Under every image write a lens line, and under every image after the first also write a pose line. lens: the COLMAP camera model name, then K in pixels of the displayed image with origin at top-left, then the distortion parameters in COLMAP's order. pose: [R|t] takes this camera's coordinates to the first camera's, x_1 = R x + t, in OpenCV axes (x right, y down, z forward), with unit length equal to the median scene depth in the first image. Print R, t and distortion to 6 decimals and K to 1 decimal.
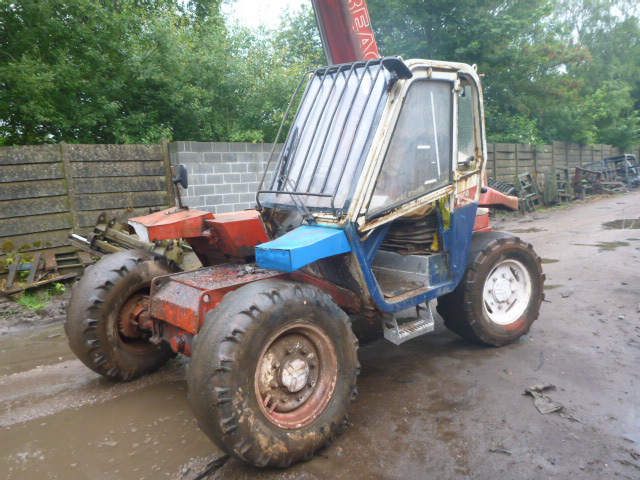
lens RADIAL K [[528.5, 0, 318.9], [0, 528.5, 236.9], [0, 0, 1]] dist [-0.037143, 0.007258]
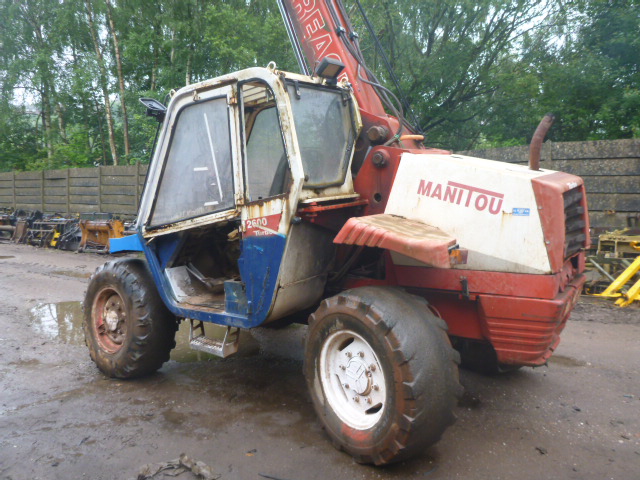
lens RADIAL K [[528.5, 0, 318.9], [0, 528.5, 236.9], [0, 0, 1]] dist [-0.037143, 0.007258]
pose [[0.169547, 0.139067, -0.975661, 1.118165], [-0.110742, 0.986412, 0.121356, -0.170584], [0.979280, 0.087471, 0.182643, 0.943686]]
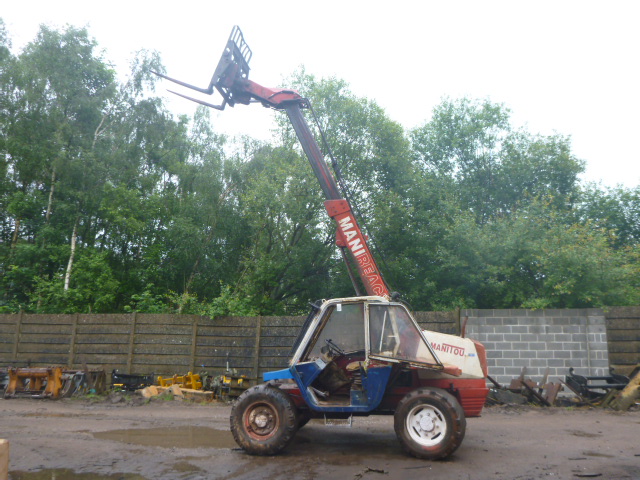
lens RADIAL K [[528.5, 0, 318.9], [0, 528.5, 236.9], [0, 0, 1]] dist [-0.037143, 0.007258]
pose [[0.593732, -0.094105, -0.799141, 1.749501], [-0.119455, 0.971825, -0.203191, -0.106118], [0.795746, 0.216102, 0.565763, -0.369720]]
